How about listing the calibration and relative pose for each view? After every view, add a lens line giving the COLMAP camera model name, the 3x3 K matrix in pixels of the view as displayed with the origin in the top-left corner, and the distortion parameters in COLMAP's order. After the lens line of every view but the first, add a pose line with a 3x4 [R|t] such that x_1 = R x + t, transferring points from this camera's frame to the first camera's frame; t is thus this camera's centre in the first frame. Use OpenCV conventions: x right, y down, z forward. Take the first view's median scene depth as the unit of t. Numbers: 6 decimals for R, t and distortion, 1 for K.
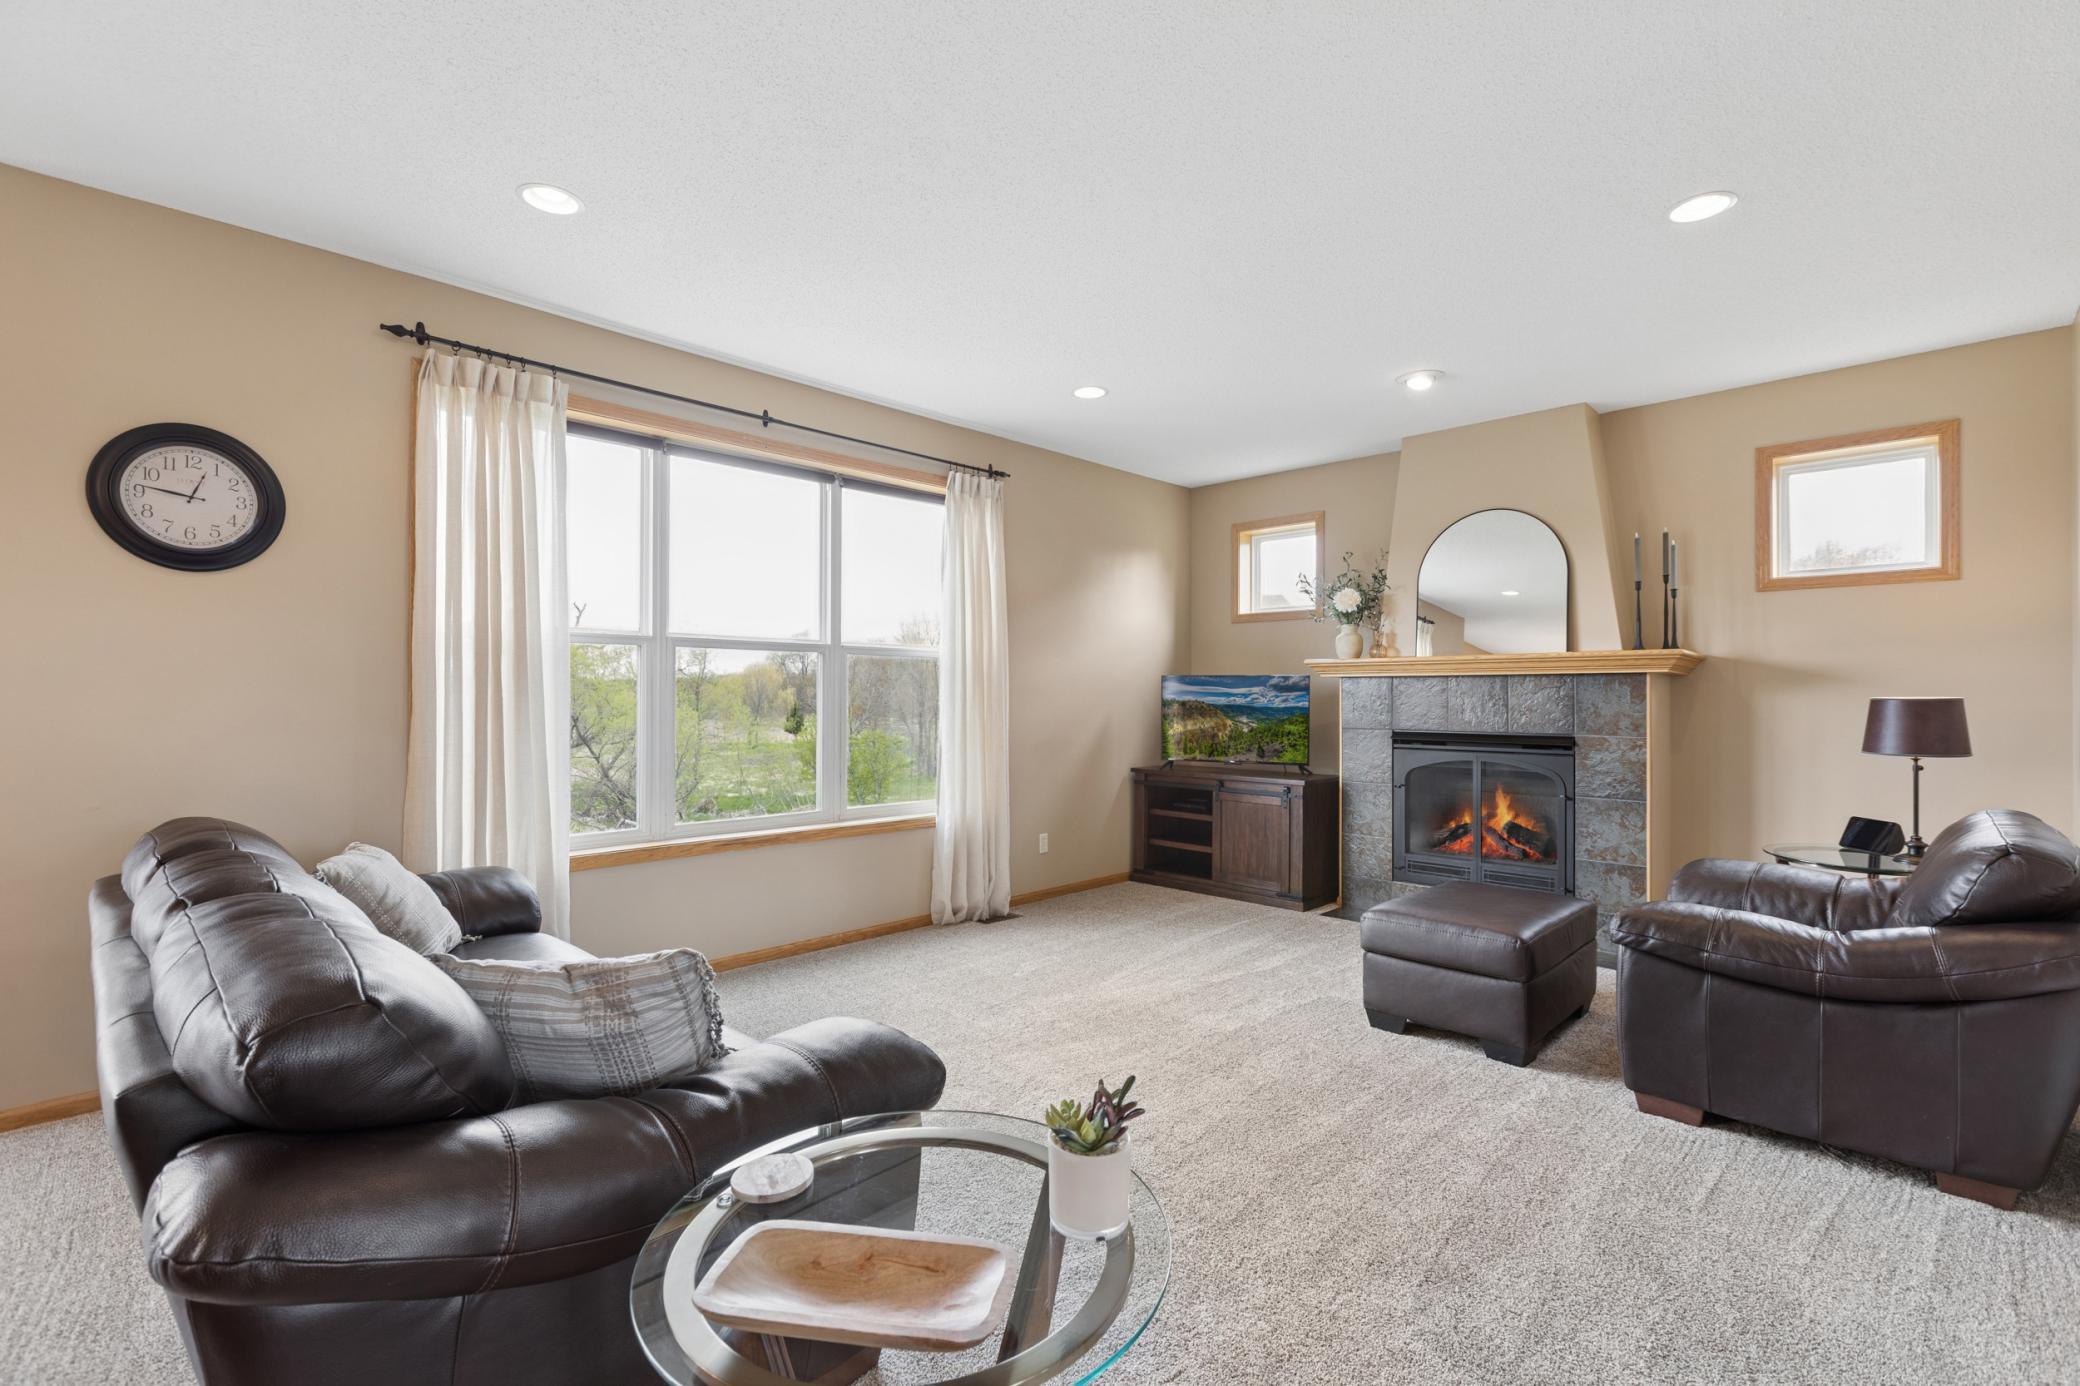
lens RADIAL K [[926.6, 0, 1043.7], [0, 926.6, 691.5], [0, 0, 1]] dist [-0.001925, -0.001690]
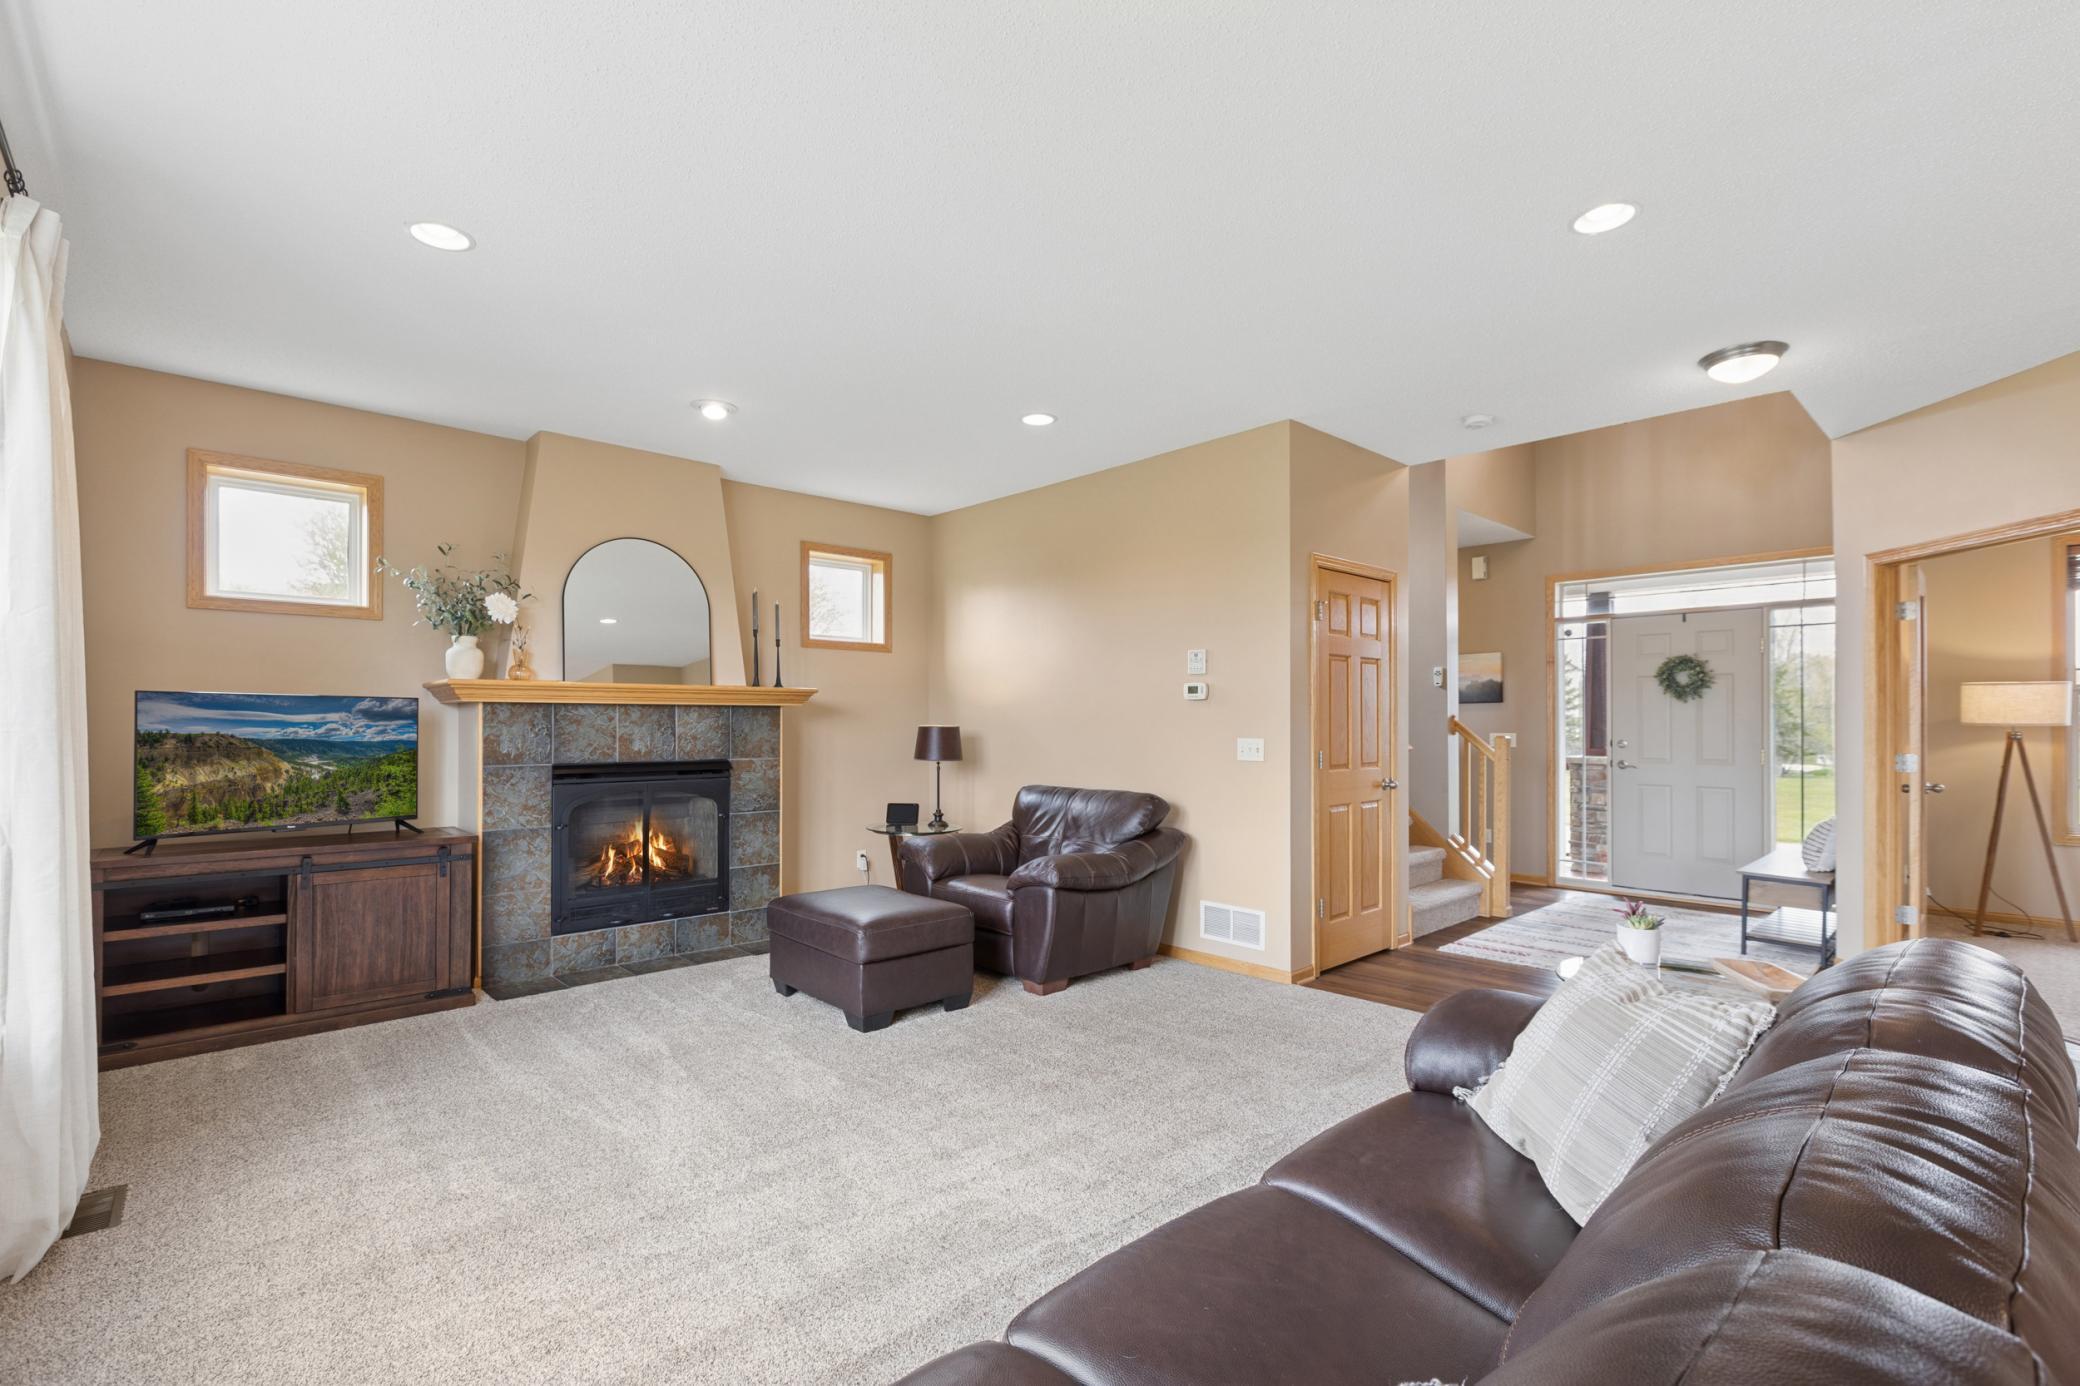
lens RADIAL K [[926.6, 0, 1050.6], [0, 926.6, 712.1], [0, 0, 1]] dist [-0.001925, -0.001690]
pose [[0.039774, 0.008677, 0.999171, -0.440459], [-0.007734, 0.999935, -0.008376, -0.003609], [-0.999179, -0.007394, 0.039838, 0.452054]]
